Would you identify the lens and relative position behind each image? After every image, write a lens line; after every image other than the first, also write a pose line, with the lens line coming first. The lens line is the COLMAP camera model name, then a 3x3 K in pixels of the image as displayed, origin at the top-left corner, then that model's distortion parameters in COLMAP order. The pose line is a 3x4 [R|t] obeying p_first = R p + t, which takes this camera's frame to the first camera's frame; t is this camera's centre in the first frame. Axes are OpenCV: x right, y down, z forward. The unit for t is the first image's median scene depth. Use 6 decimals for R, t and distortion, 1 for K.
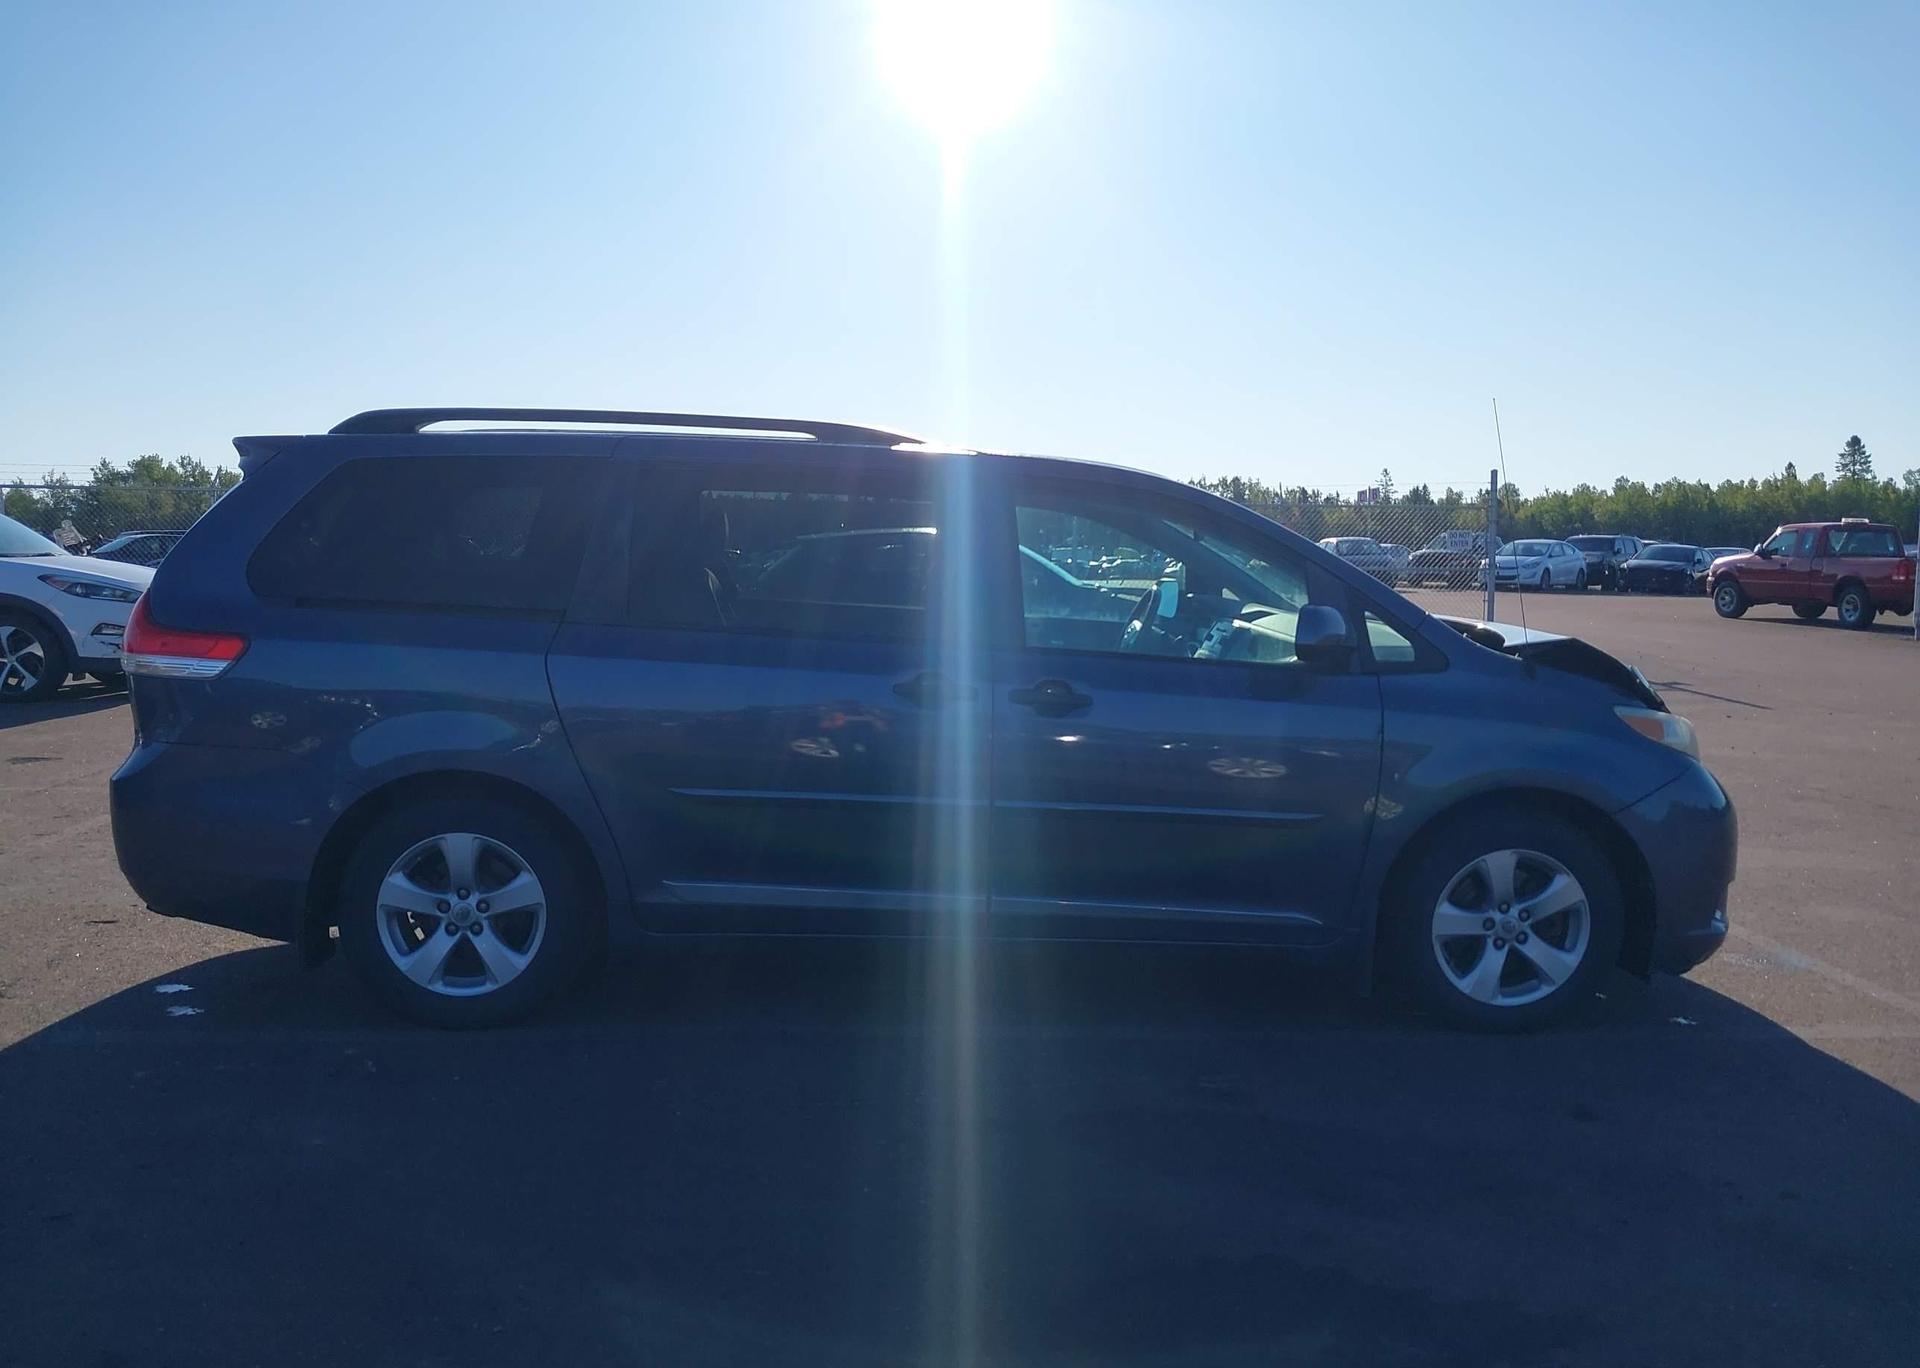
lens RADIAL K [[1534.2, 0, 957.1], [0, 1534.2, 676.9], [0, 0, 1]] dist [0.034467, -0.040286]
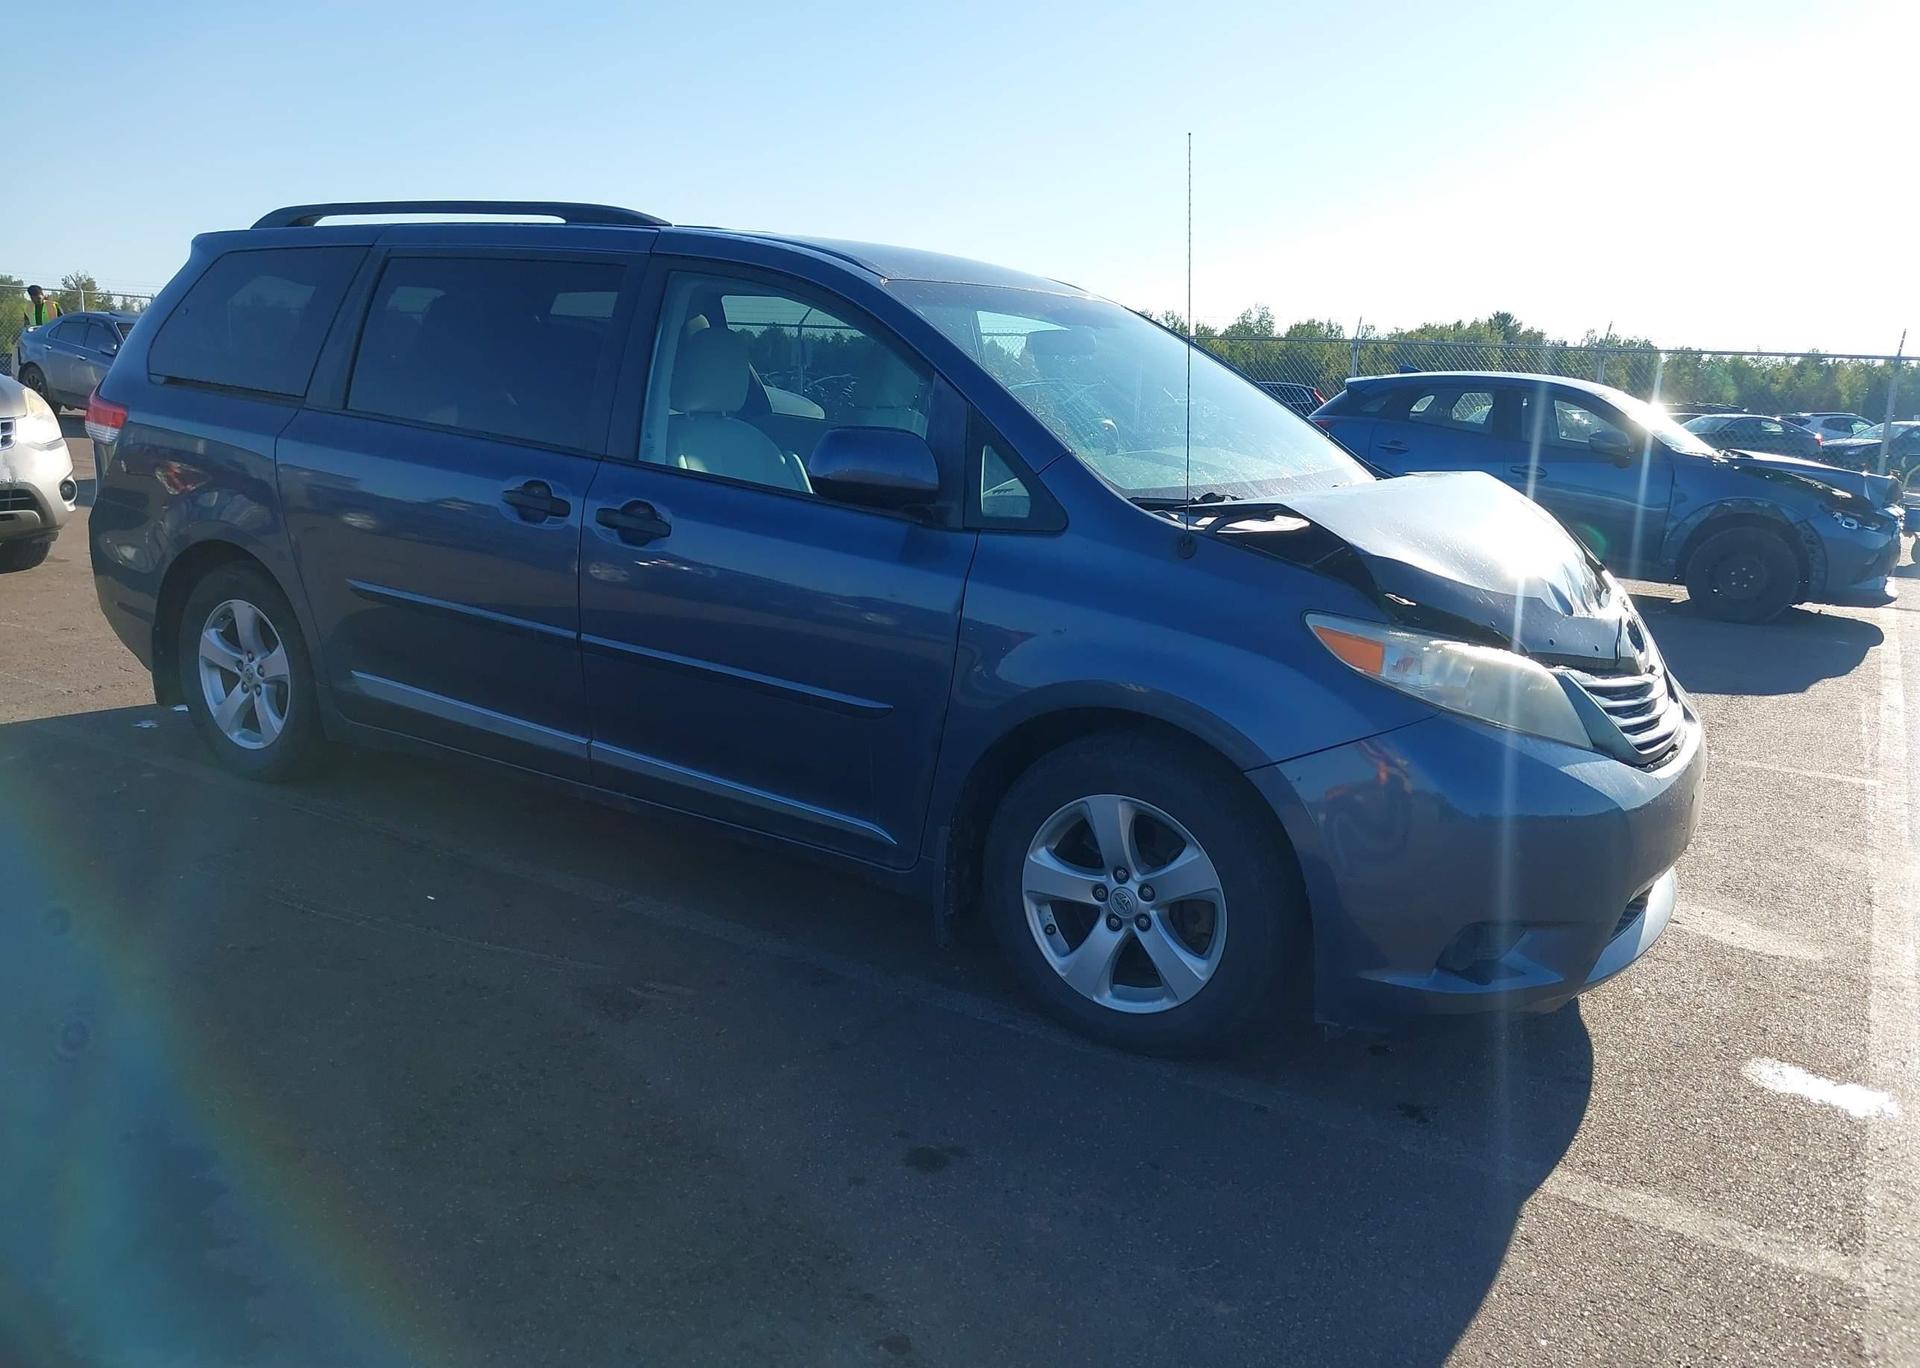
lens RADIAL K [[1534.2, 0, 969.1], [0, 1534.2, 676.1], [0, 0, 1]] dist [0.034467, -0.040286]
pose [[0.810857, 0.140628, -0.568097, 0.688202], [-0.079294, 0.988149, 0.131431, -0.028529], [0.579848, -0.061525, 0.812399, 0.390028]]
